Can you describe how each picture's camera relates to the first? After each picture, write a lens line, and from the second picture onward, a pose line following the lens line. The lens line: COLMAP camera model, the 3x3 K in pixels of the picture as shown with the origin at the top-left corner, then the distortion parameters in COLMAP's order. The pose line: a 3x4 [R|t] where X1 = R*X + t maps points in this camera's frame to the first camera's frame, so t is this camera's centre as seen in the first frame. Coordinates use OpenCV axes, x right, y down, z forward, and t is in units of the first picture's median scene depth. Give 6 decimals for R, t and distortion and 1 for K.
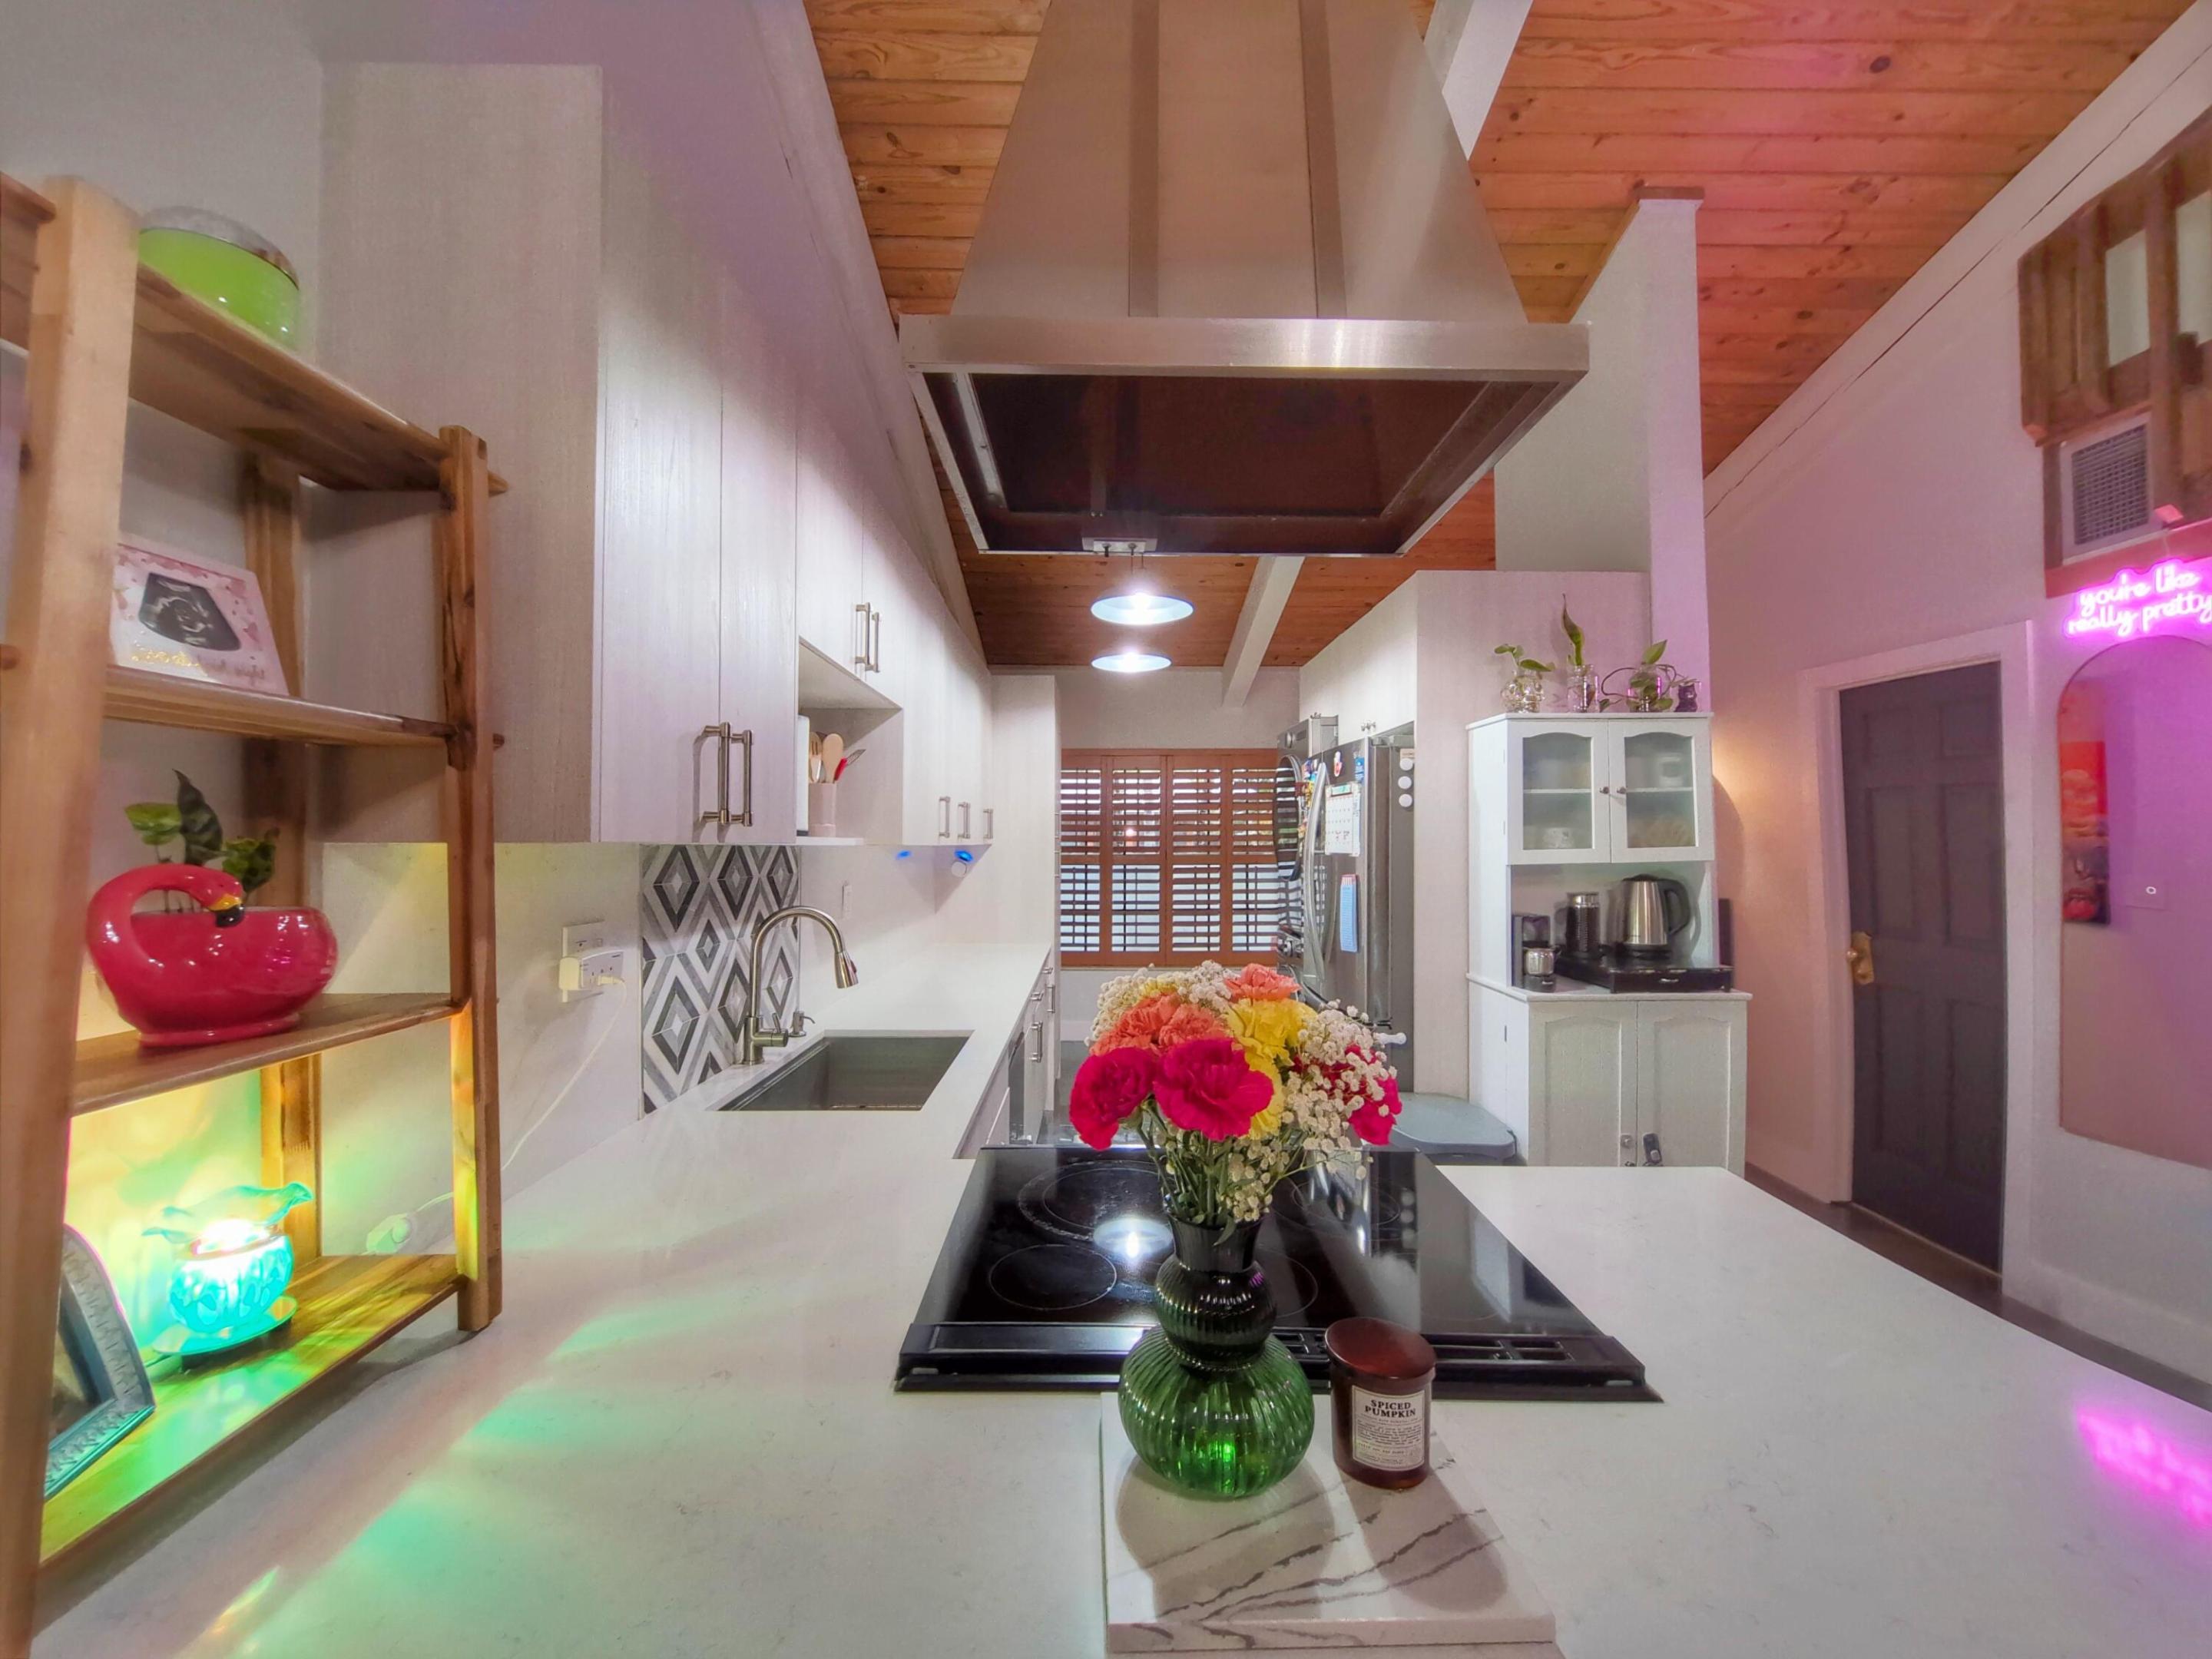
lens RADIAL K [[886.6, 0, 1060.7], [0, 886.6, 823.7], [0, 0, 1]] dist [0.078504, 0.000078]
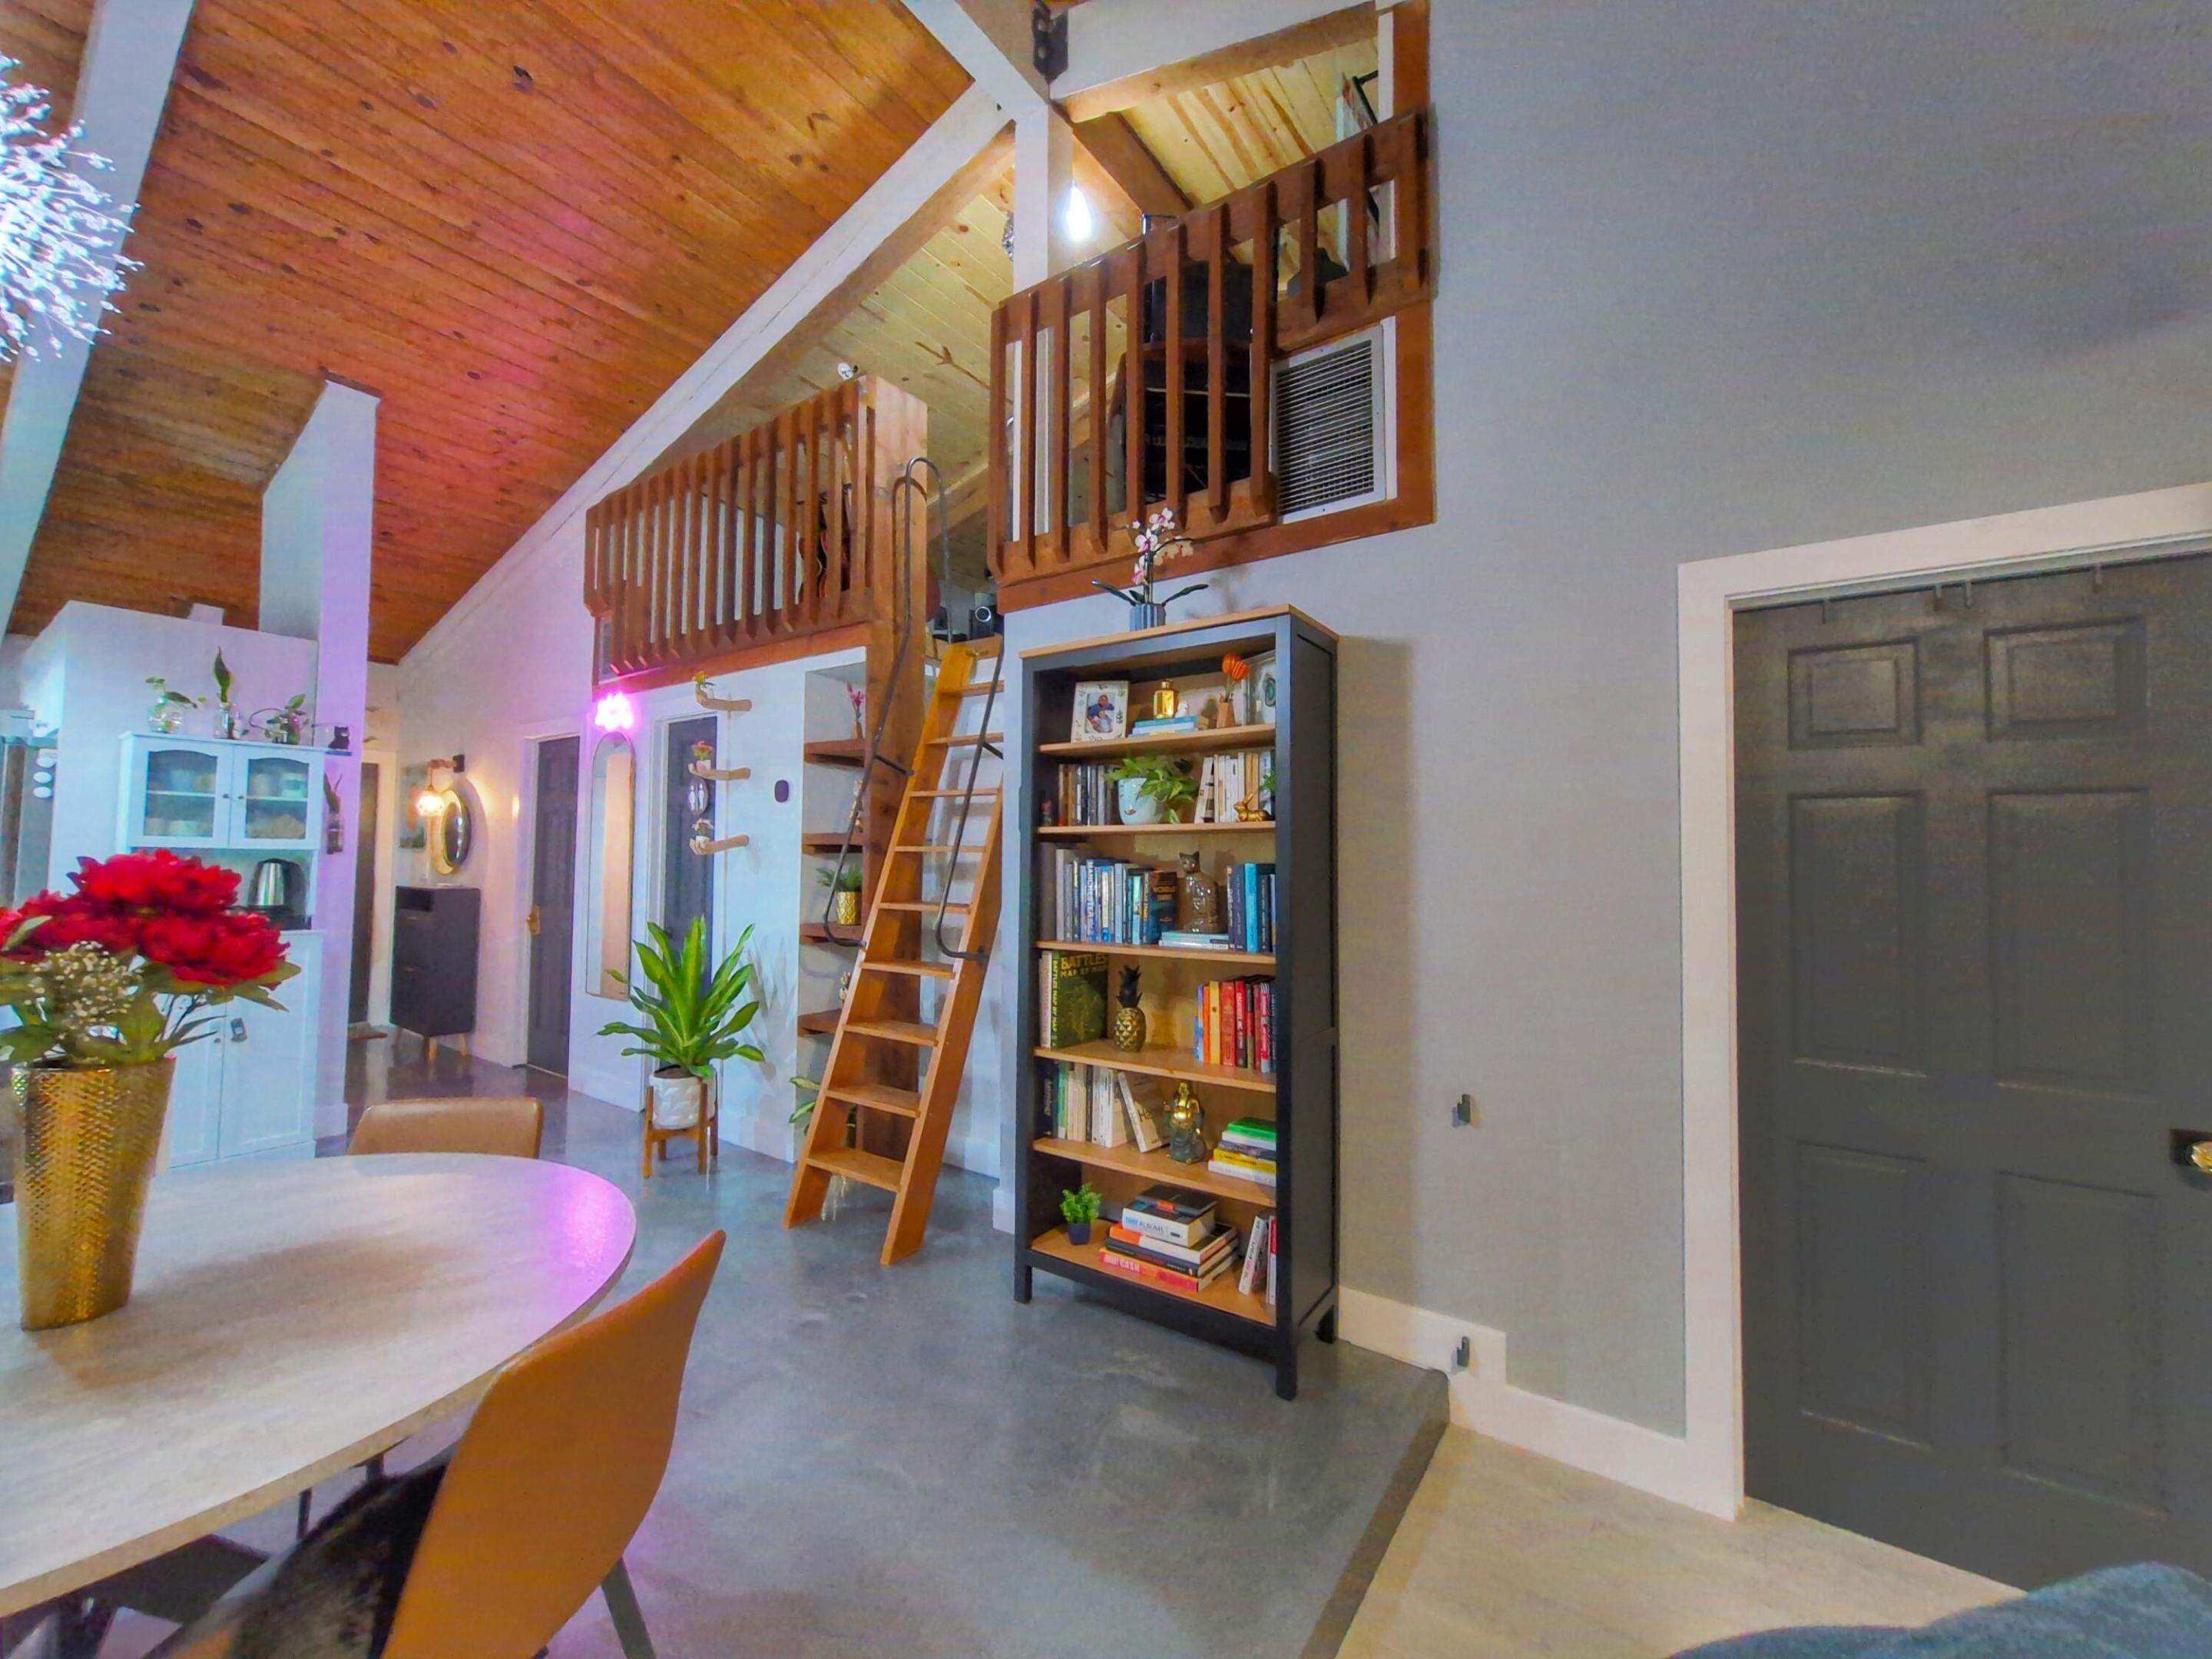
lens RADIAL K [[868.0, 0, 1098.9], [0, 868.0, 821.4], [0, 0, 1]] dist [0.011748, -0.006666]
pose [[0.538496, 0.046276, 0.841356, 0.182200], [-0.030172, 0.998909, -0.035631, 0.010867], [-0.842087, -0.006198, 0.539305, -0.885060]]
